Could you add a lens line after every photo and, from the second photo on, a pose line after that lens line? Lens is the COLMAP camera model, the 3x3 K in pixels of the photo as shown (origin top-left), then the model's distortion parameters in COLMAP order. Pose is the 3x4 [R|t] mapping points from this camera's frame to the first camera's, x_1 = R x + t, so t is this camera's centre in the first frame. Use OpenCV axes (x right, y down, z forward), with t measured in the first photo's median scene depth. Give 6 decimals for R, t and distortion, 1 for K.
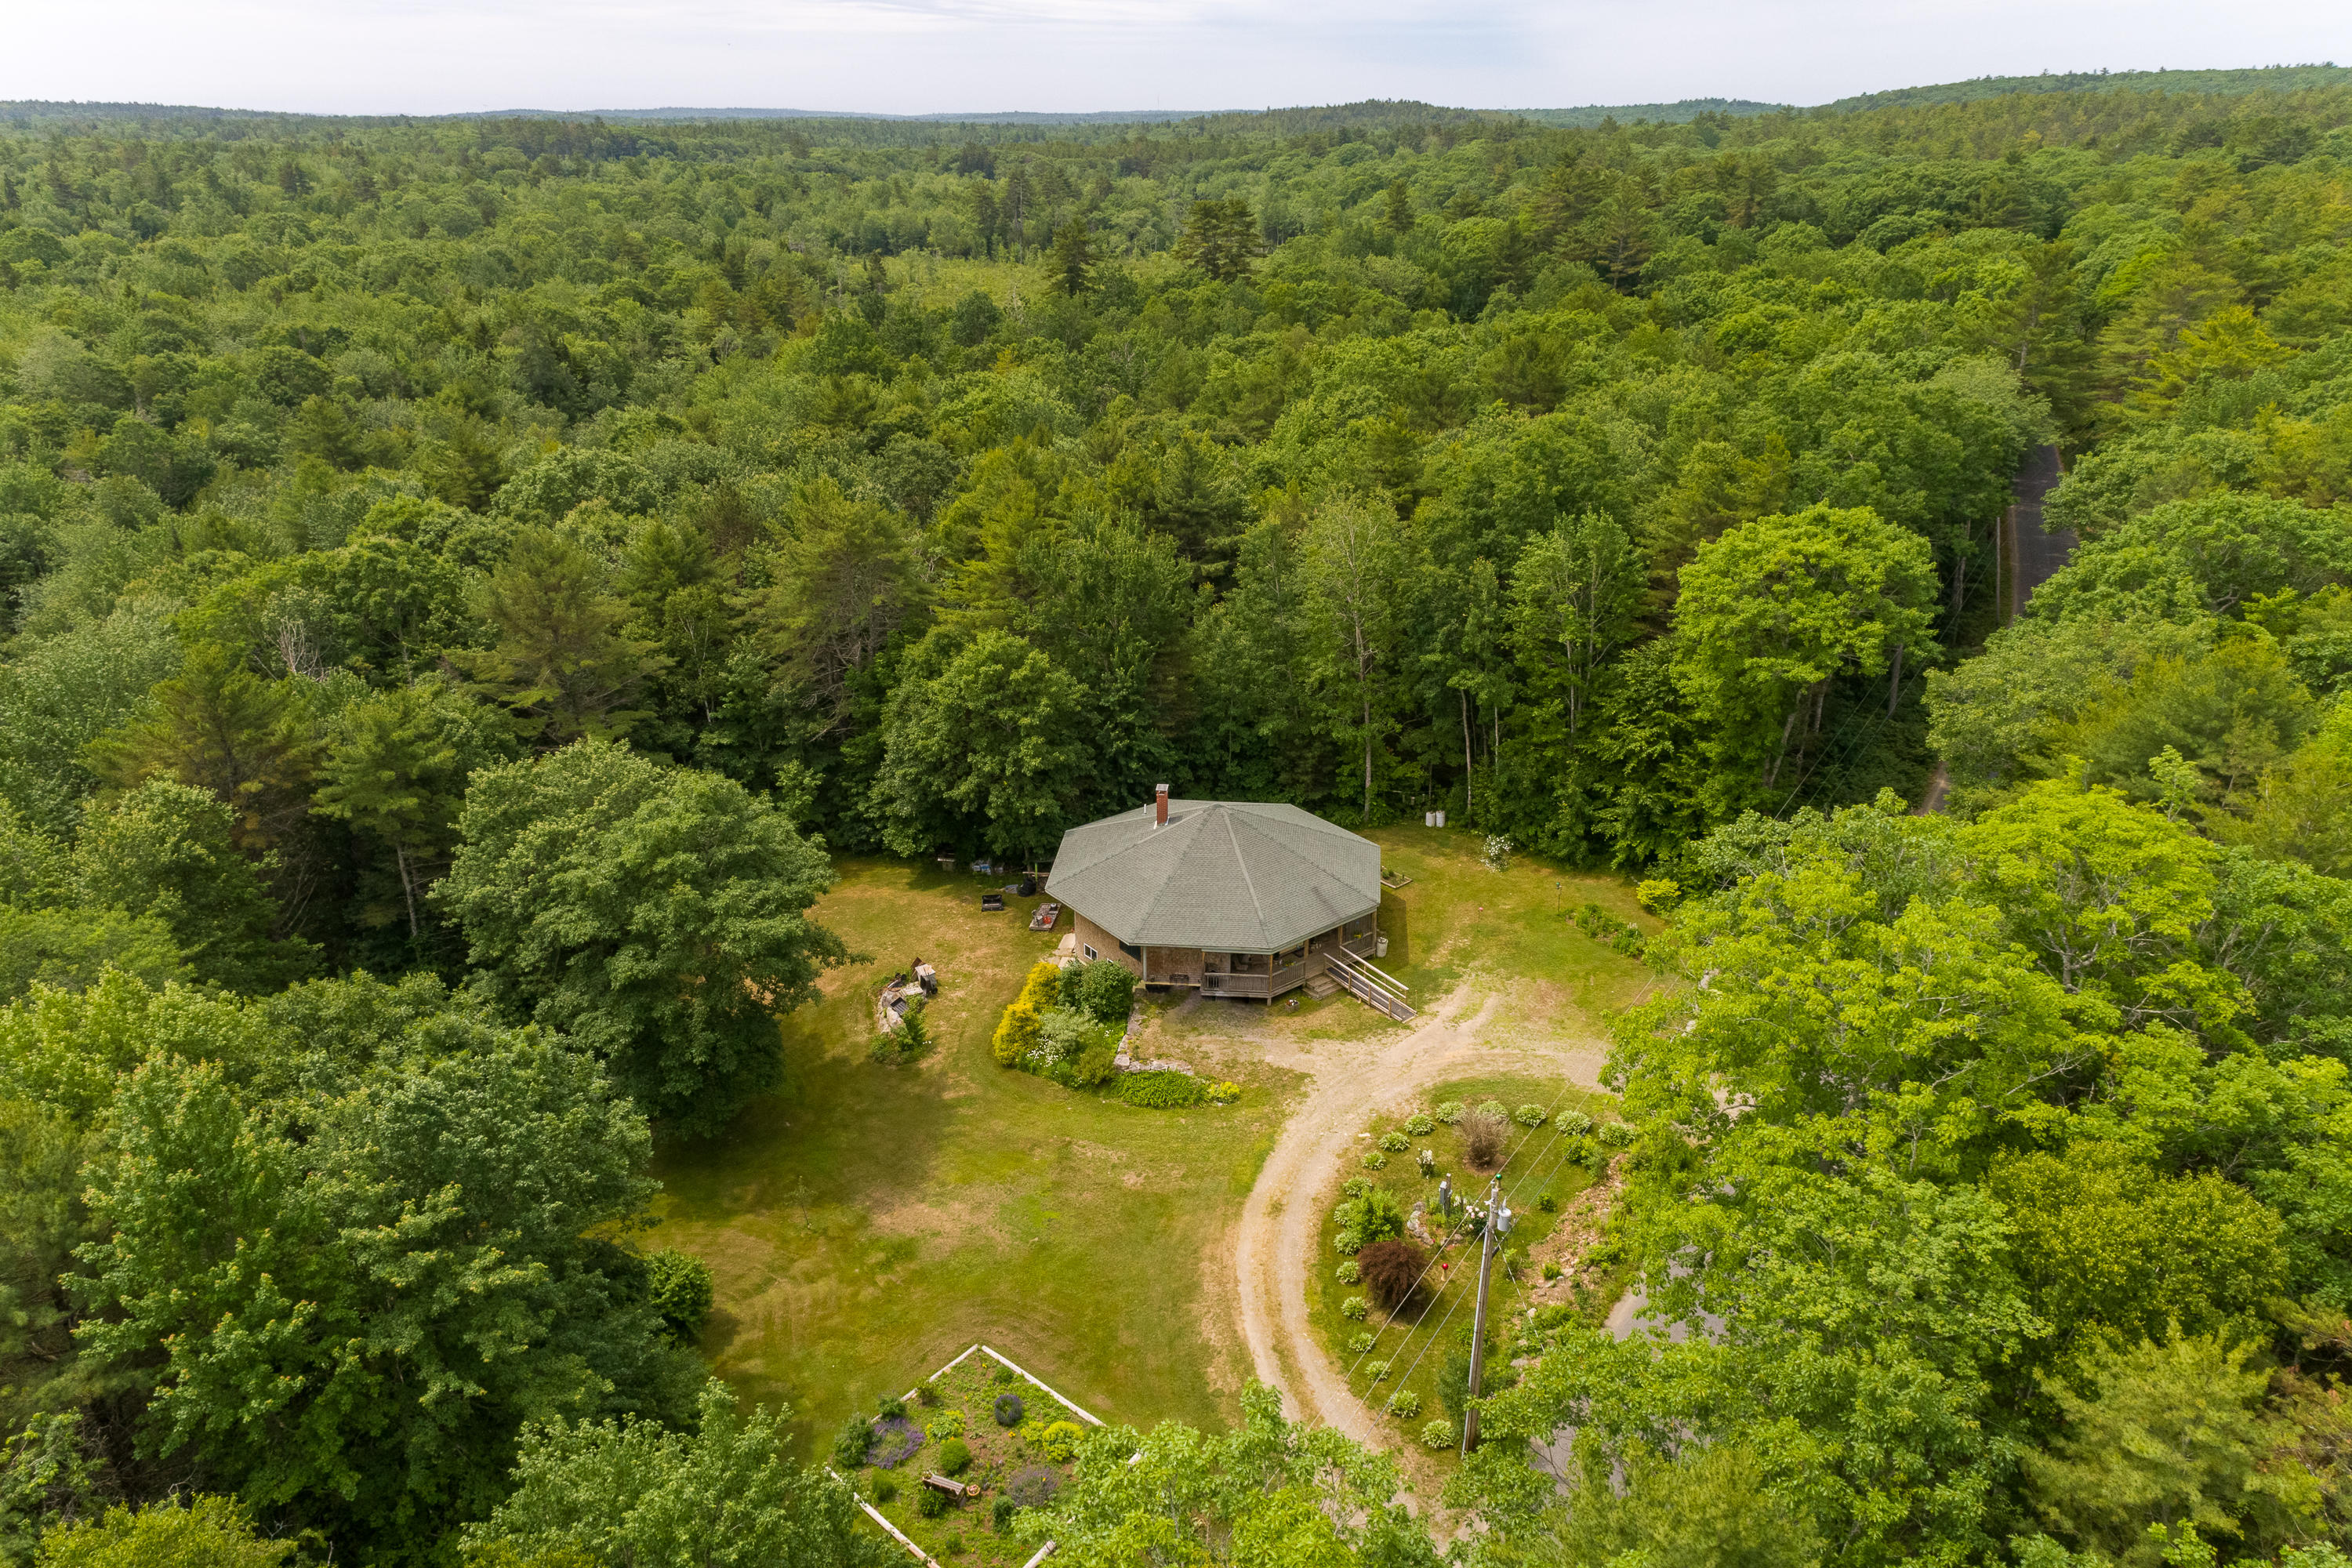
lens RADIAL K [[1662.9, 0, 1147.6], [0, 1662.9, 732.7], [0, 0, 1]] dist [0.028885, 0.004422]
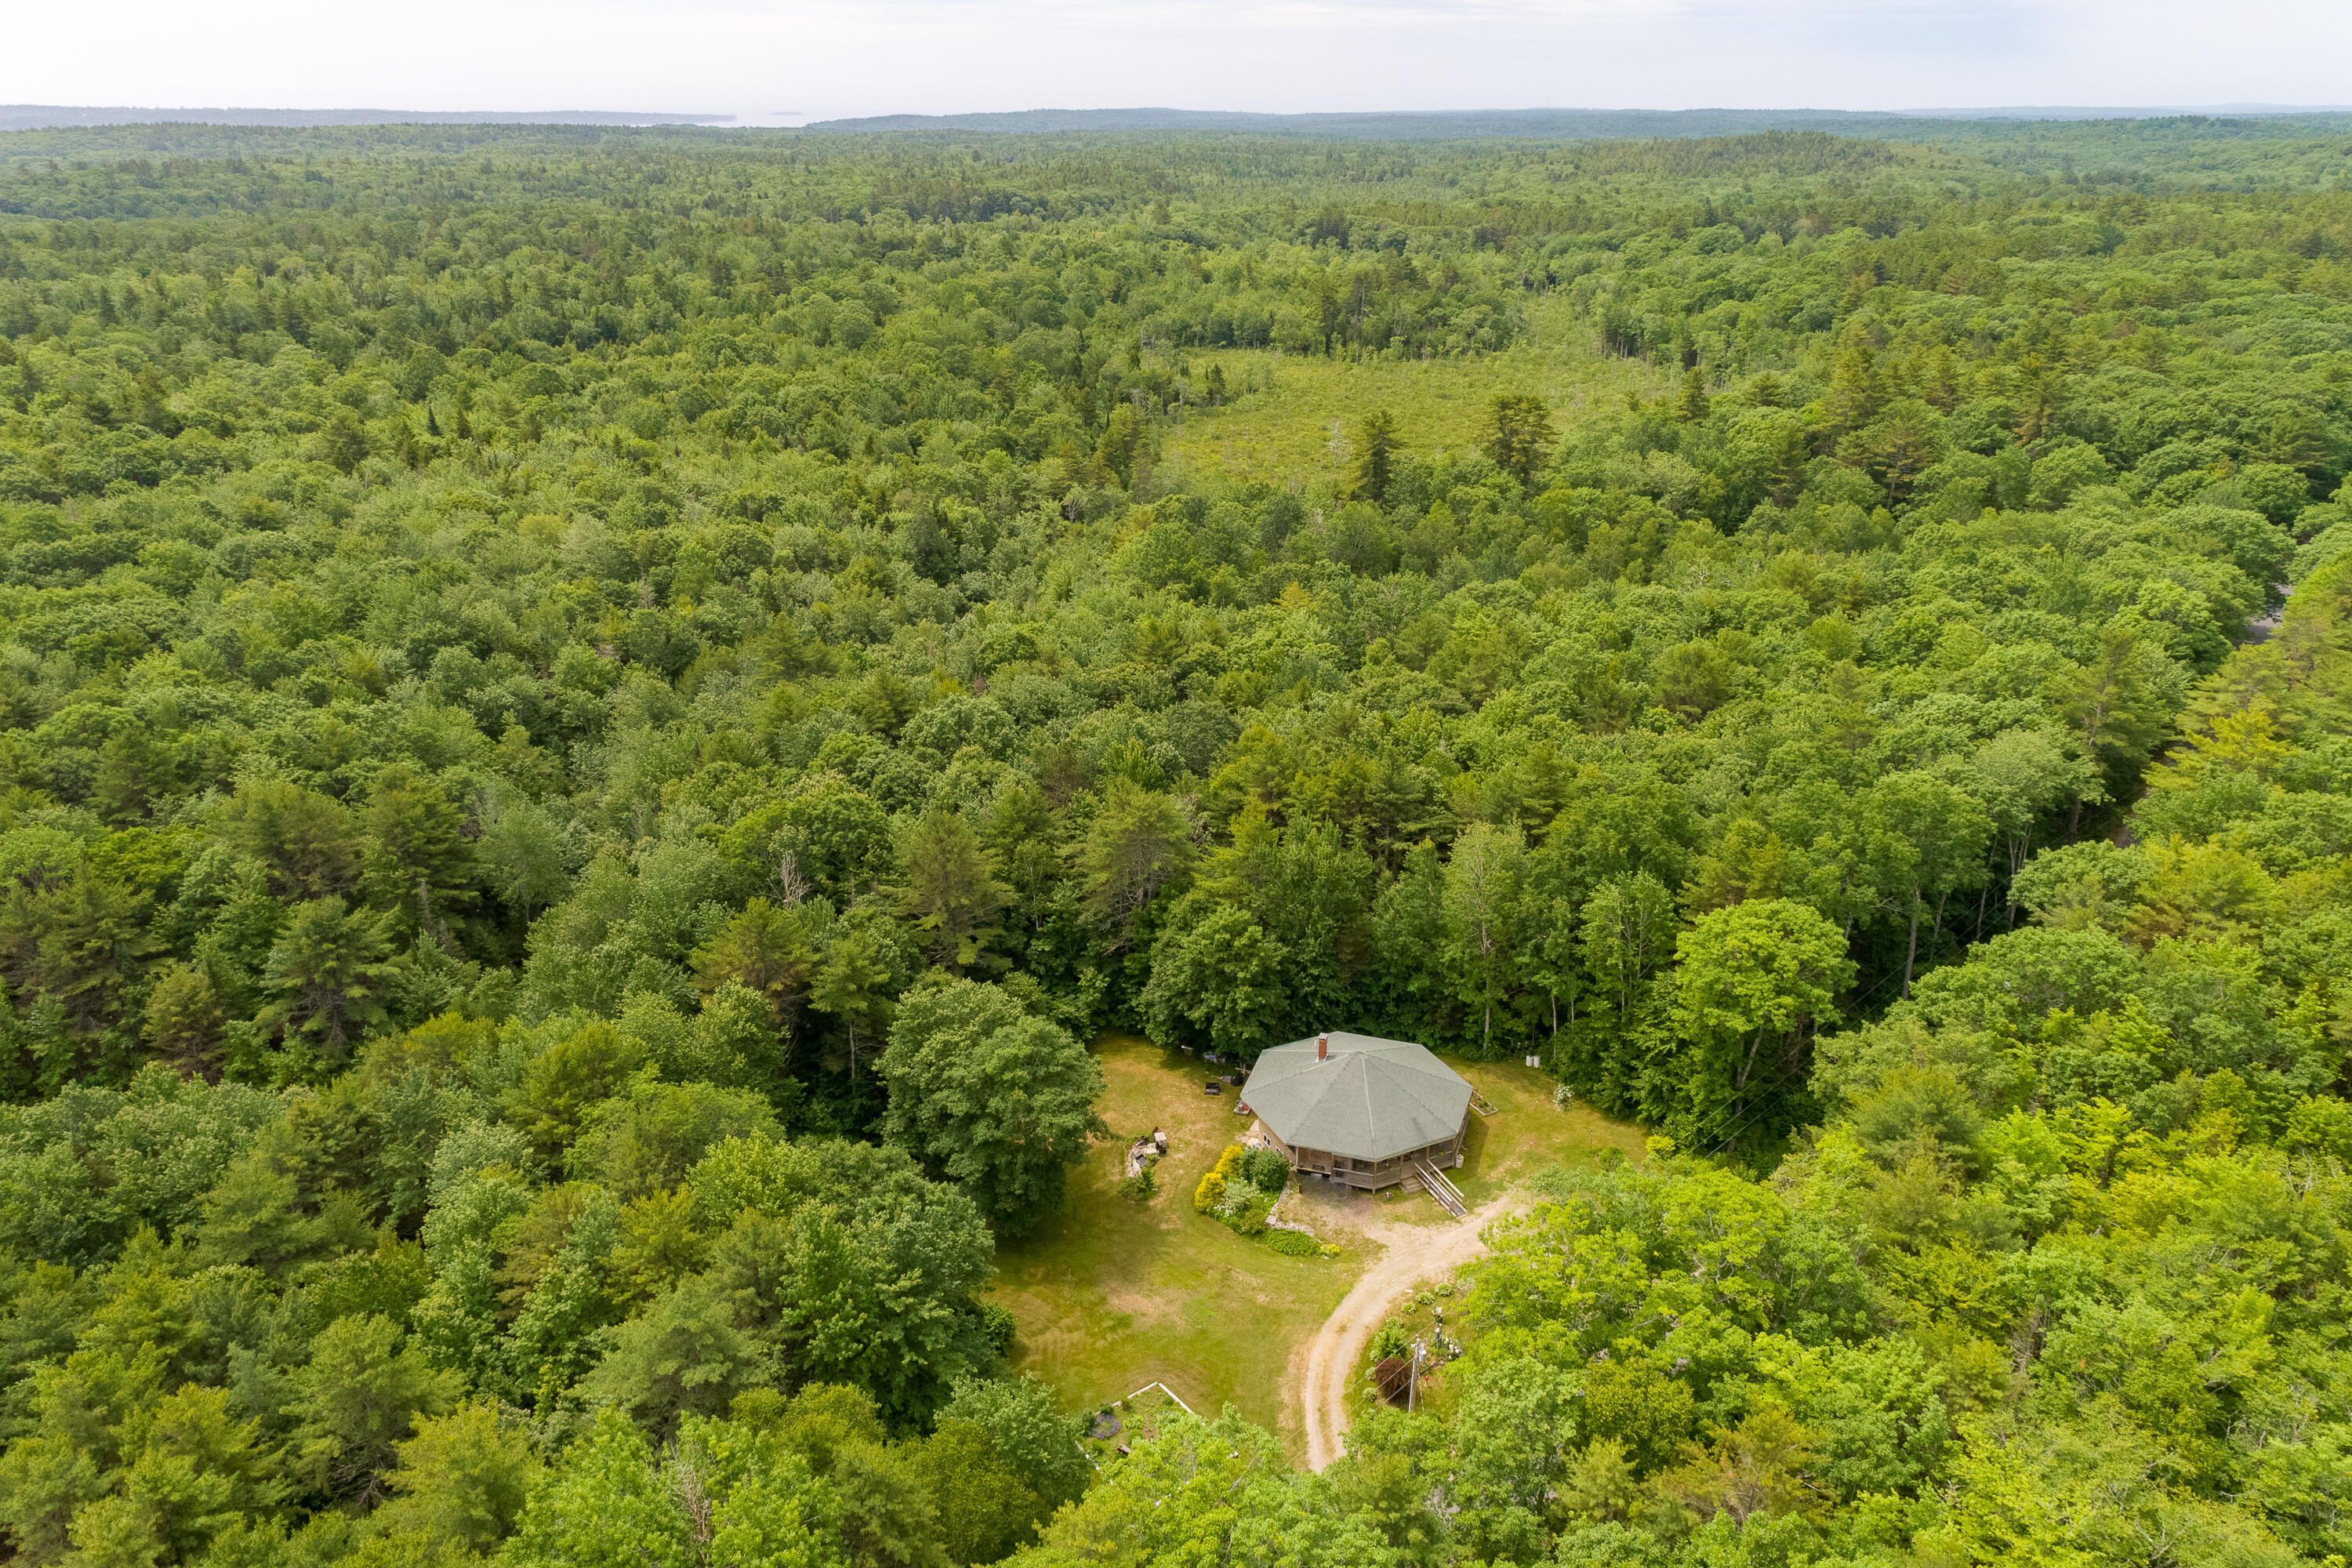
lens RADIAL K [[1662.9, 0, 1147.6], [0, 1662.9, 732.7], [0, 0, 1]] dist [0.028885, 0.004422]
pose [[0.979400, 0.079846, -0.185476, 0.105837], [-0.086319, 0.995899, -0.027082, -0.178191], [0.182553, 0.042534, 0.982276, -0.507510]]
